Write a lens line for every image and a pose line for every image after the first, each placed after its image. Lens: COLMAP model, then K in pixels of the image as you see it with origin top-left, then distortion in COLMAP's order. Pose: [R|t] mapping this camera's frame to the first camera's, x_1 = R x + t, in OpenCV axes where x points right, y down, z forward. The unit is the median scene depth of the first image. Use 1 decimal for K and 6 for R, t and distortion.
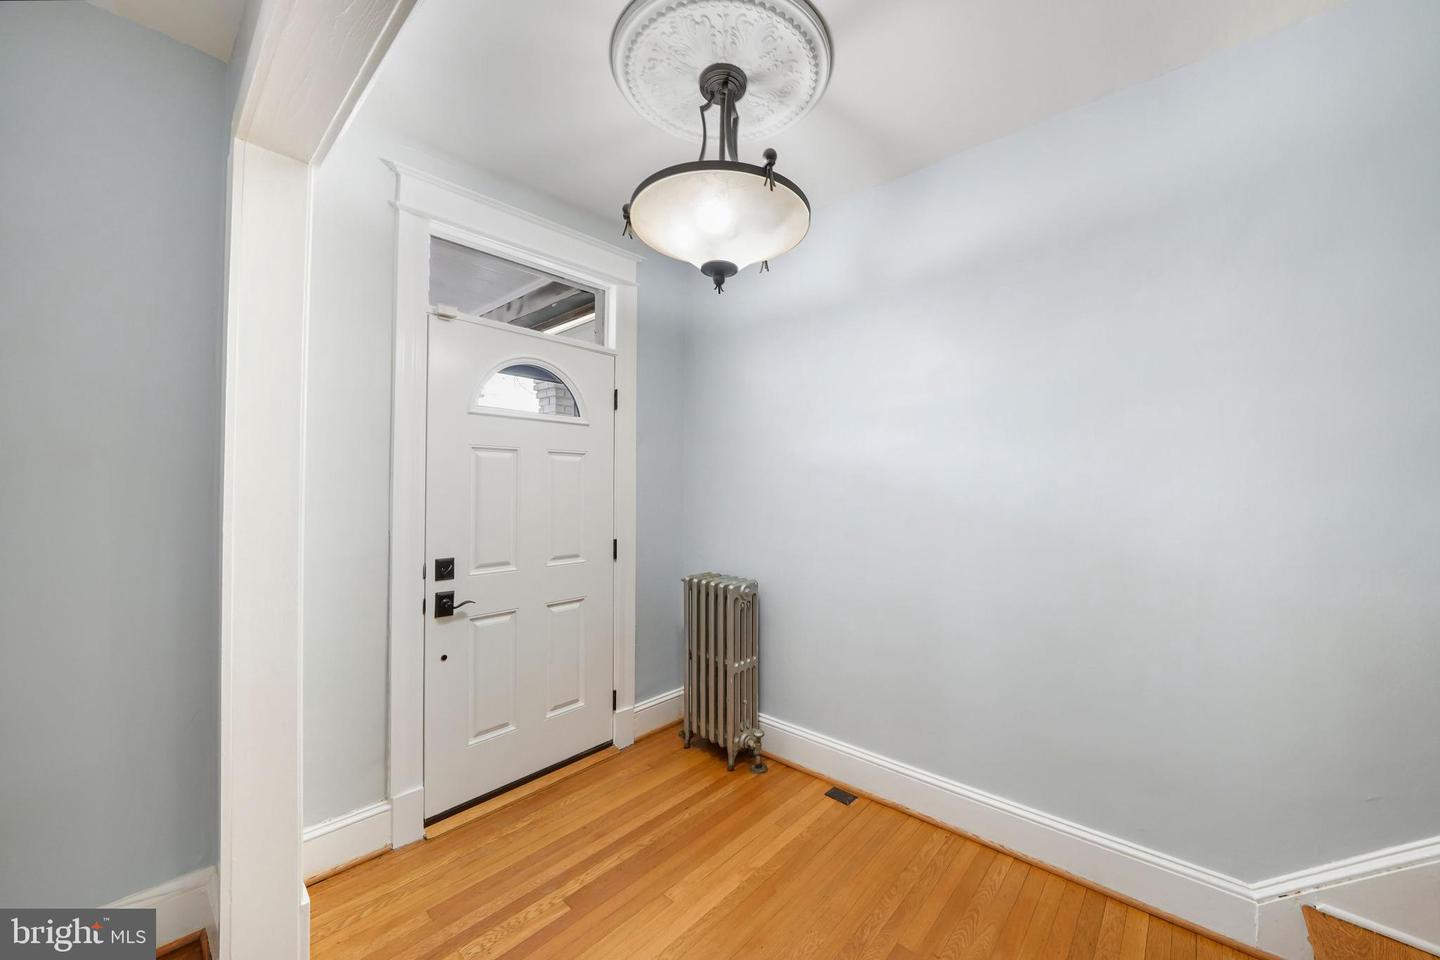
lens RADIAL K [[560.1, 0, 712.2], [0, 560.1, 479.3], [0, 0, 1]] dist [0.018545, 0.000101]
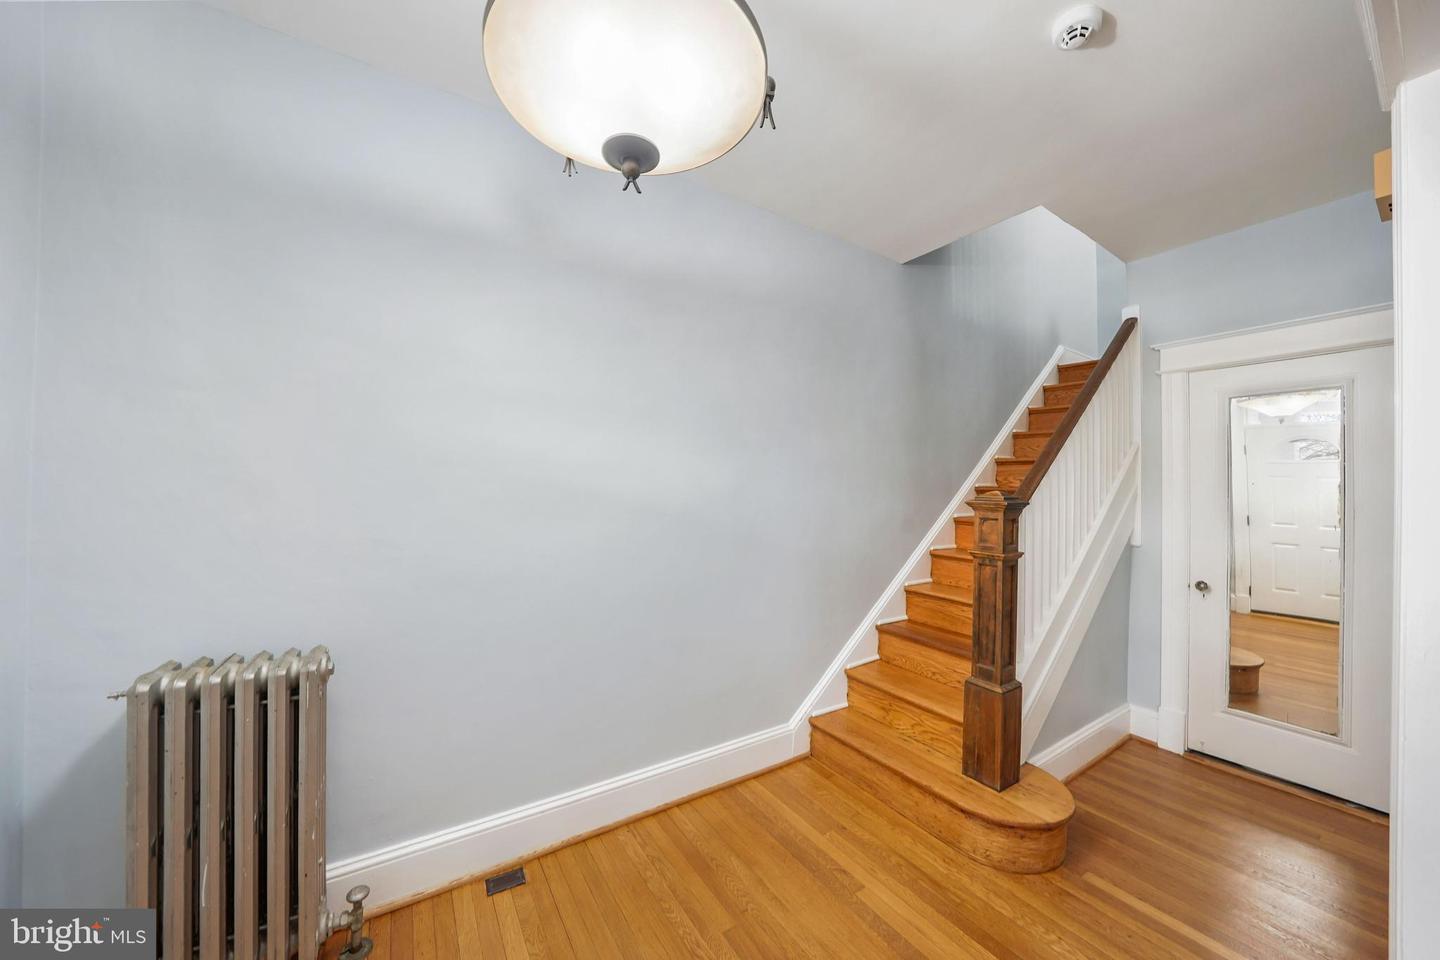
lens RADIAL K [[521.2, 0, 750.9], [0, 521.2, 483.4], [0, 0, 1]] dist [-0.002901, 0.000345]
pose [[0.230164, 0.012482, 0.973072, -0.376471], [-0.024220, 0.999681, -0.007095, 0.003245], [-0.972851, -0.021935, 0.230393, 0.476282]]
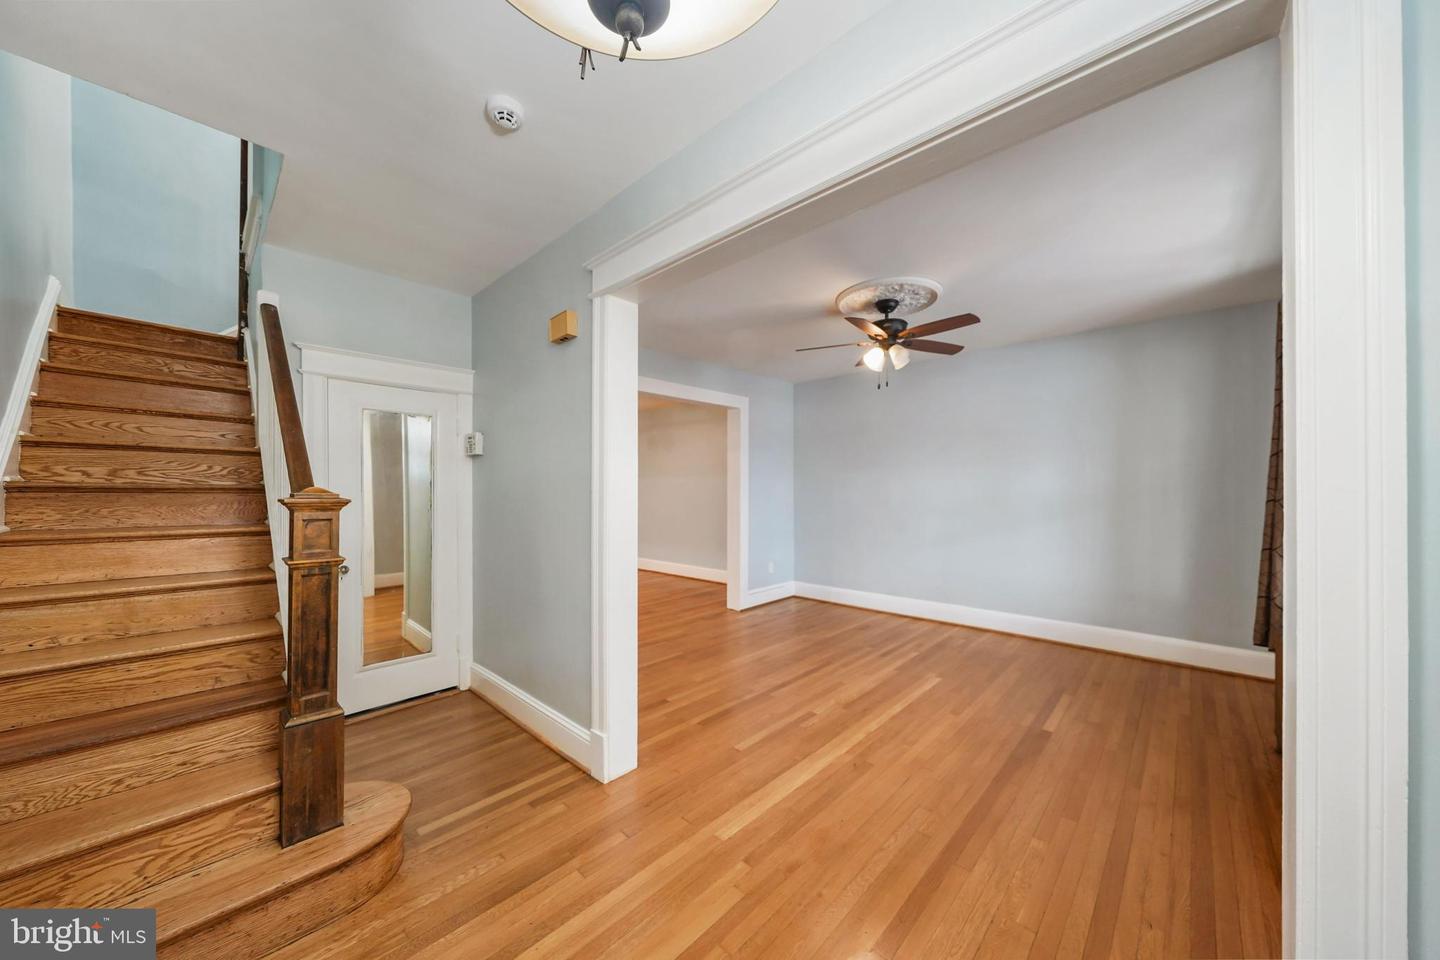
lens RADIAL K [[506.8, 0, 718.0], [0, 506.8, 487.7], [0, 0, 1]] dist [-0.002021, -0.000064]
pose [[-0.999856, 0.002432, 0.016767, -0.052060], [0.002083, 0.999783, -0.020745, 0.016014], [-0.016814, -0.020707, -0.999644, 0.939020]]
